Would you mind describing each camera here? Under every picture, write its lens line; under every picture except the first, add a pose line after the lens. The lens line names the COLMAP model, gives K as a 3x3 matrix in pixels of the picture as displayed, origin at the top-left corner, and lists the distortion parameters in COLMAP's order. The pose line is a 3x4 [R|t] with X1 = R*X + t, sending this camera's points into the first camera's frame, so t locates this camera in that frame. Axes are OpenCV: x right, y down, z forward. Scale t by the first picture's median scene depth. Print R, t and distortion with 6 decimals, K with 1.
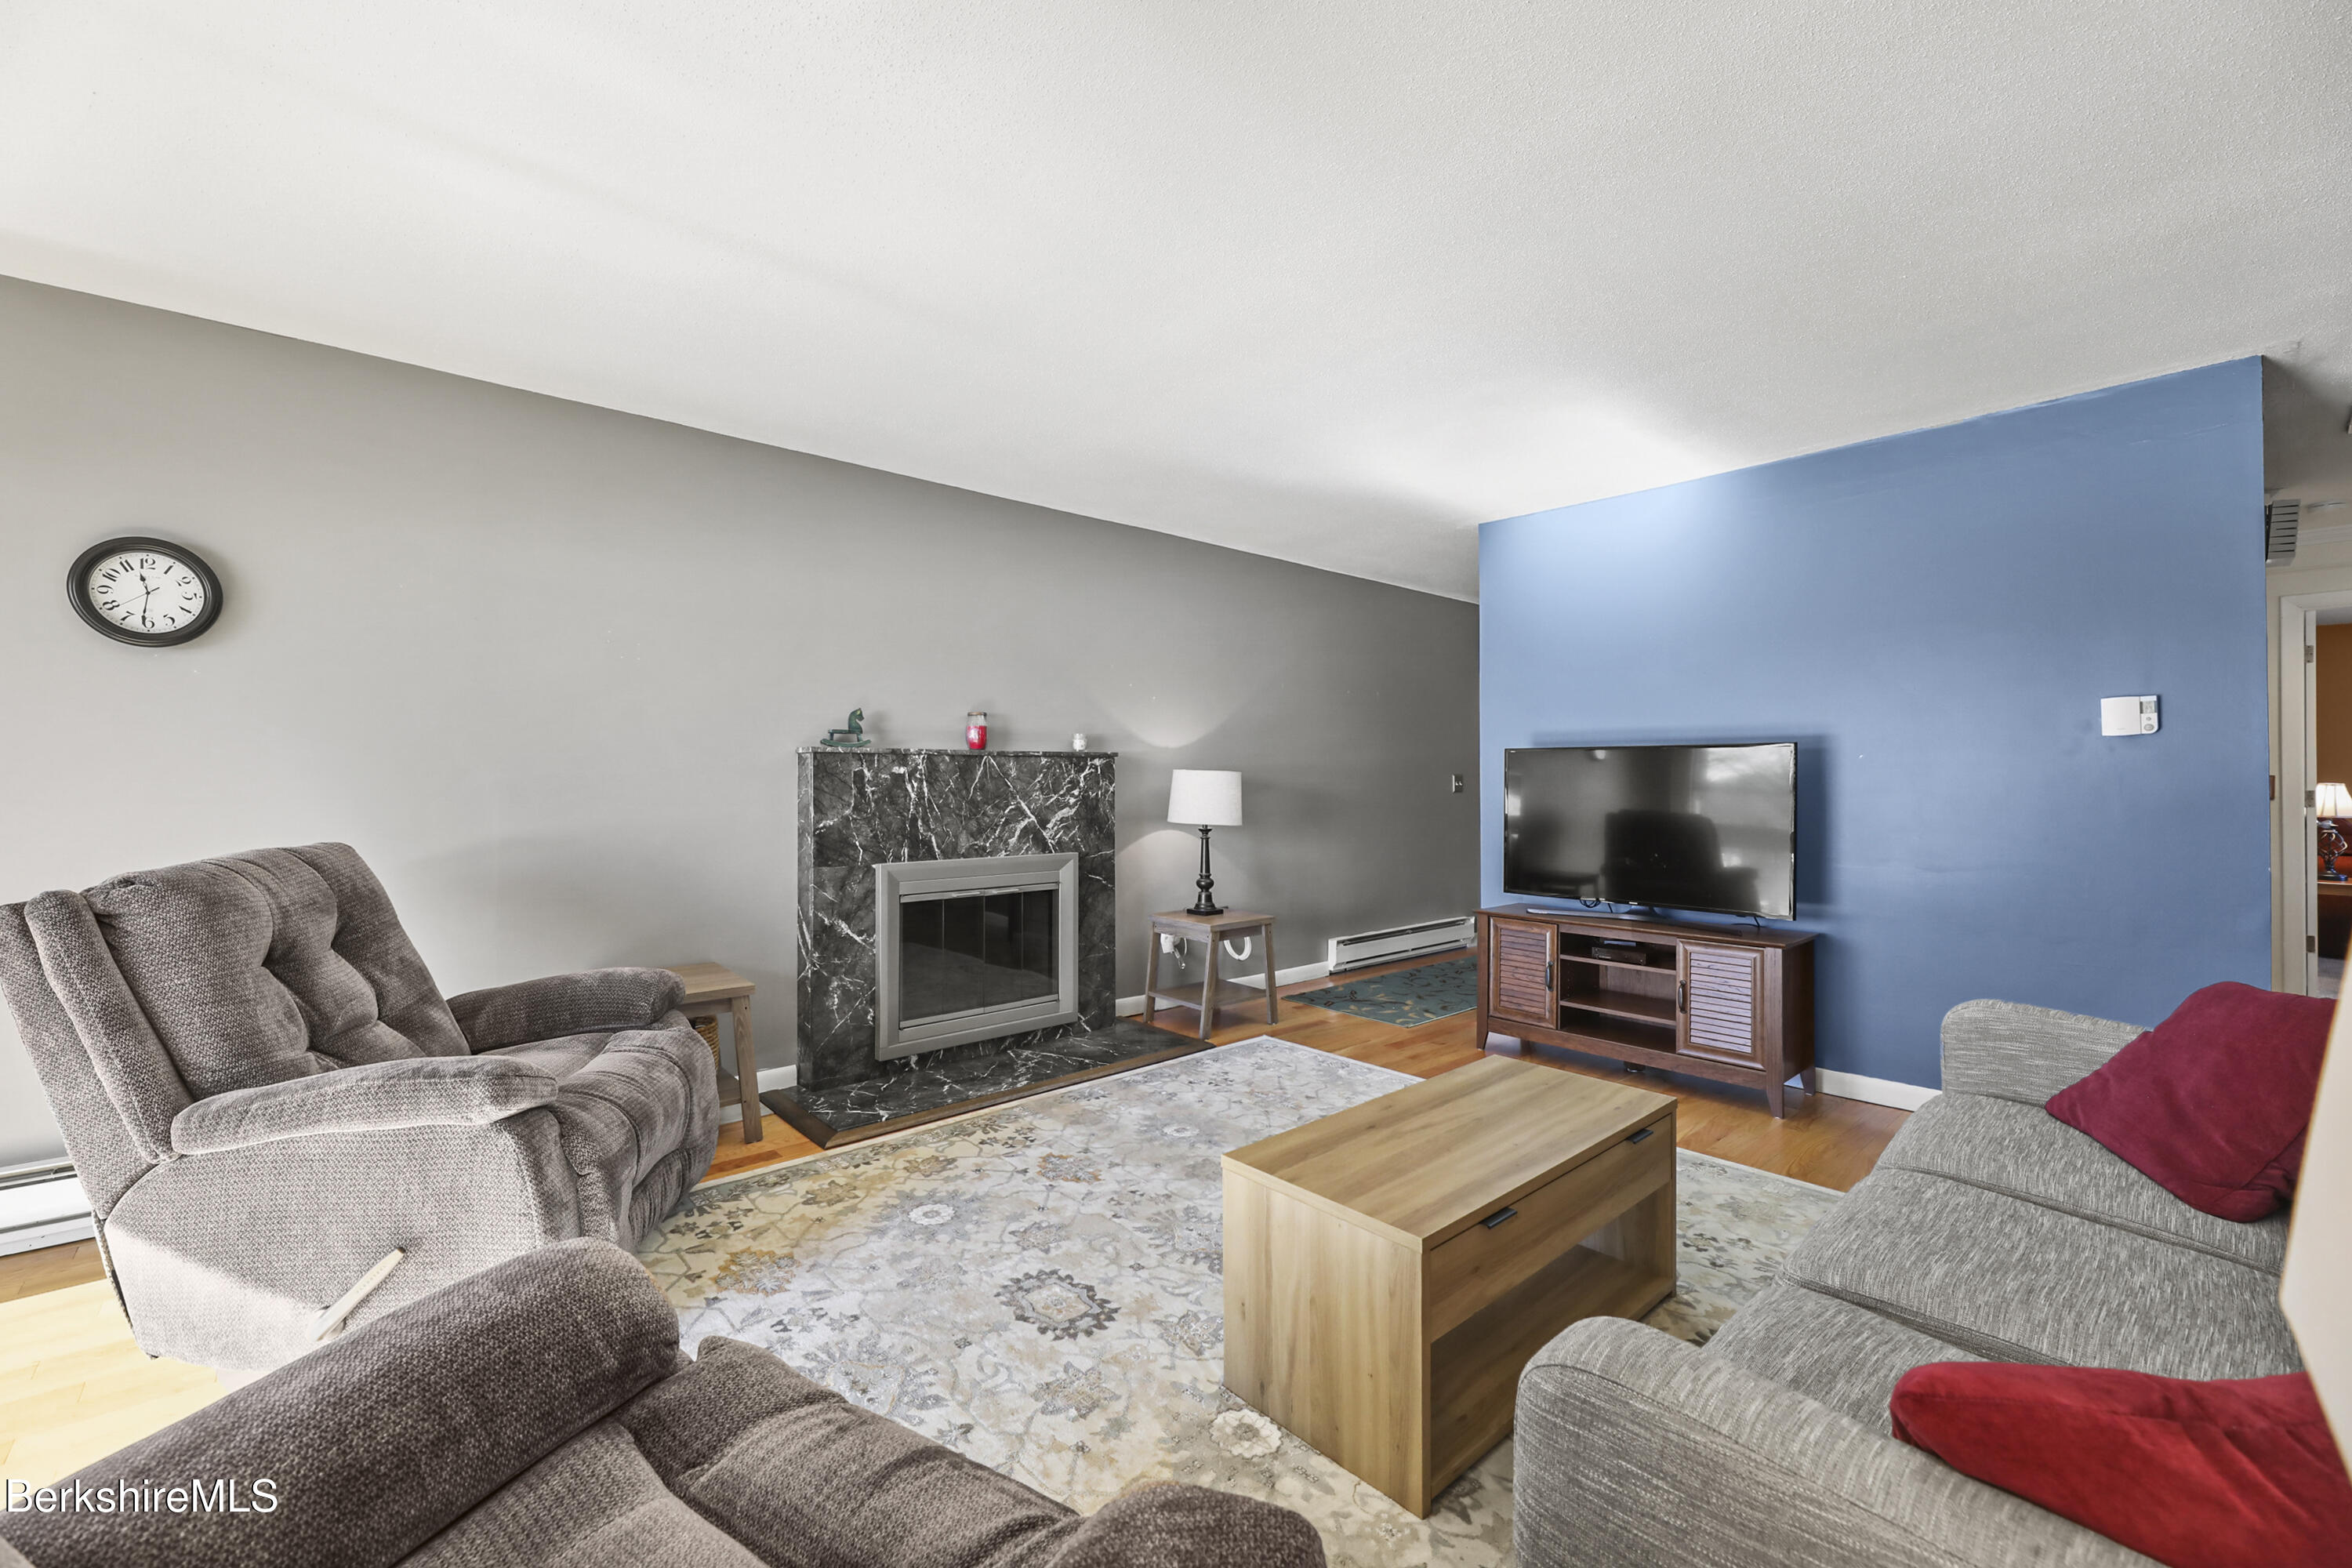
lens RADIAL K [[945.6, 0, 1162.9], [0, 945.6, 790.4], [0, 0, 1]] dist [-0.003367, -0.000349]
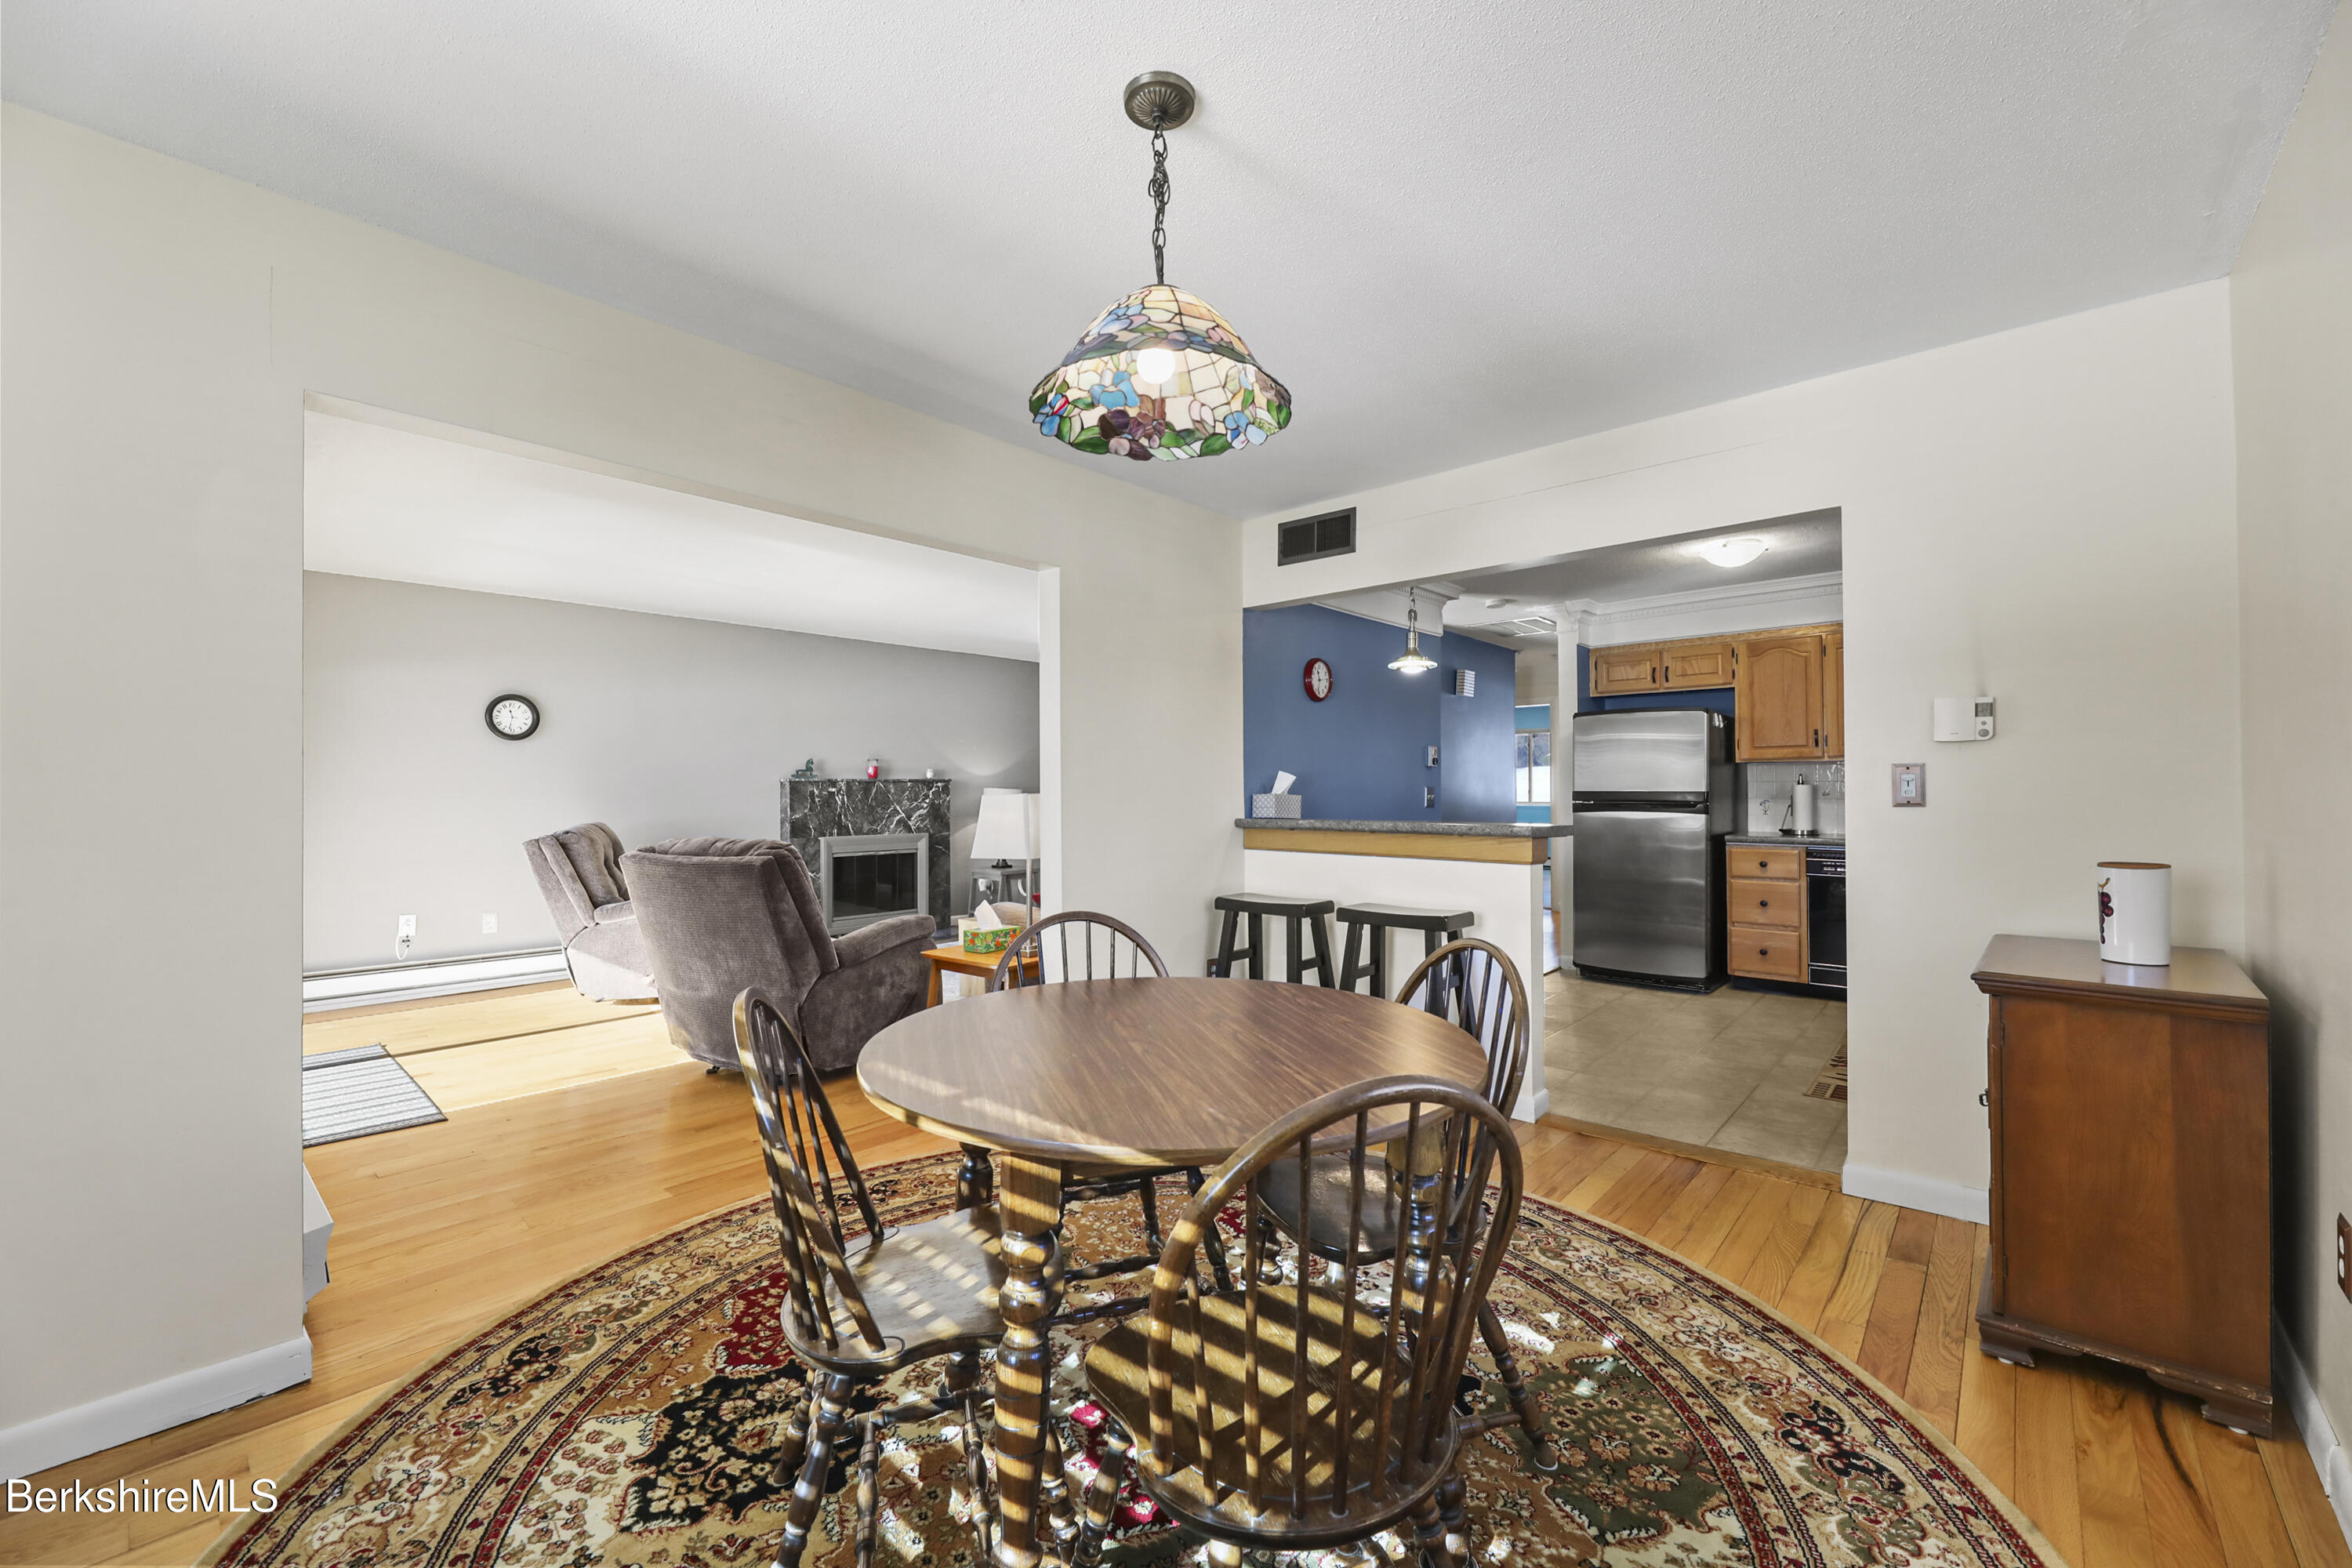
lens RADIAL K [[945.6, 0, 1162.9], [0, 945.6, 790.4], [0, 0, 1]] dist [-0.003367, -0.000349]
pose [[0.994671, -0.003593, 0.103039, 0.190349], [0.004786, 0.999924, -0.011334, 0.005008], [-0.102990, 0.011766, 0.994613, -0.963253]]
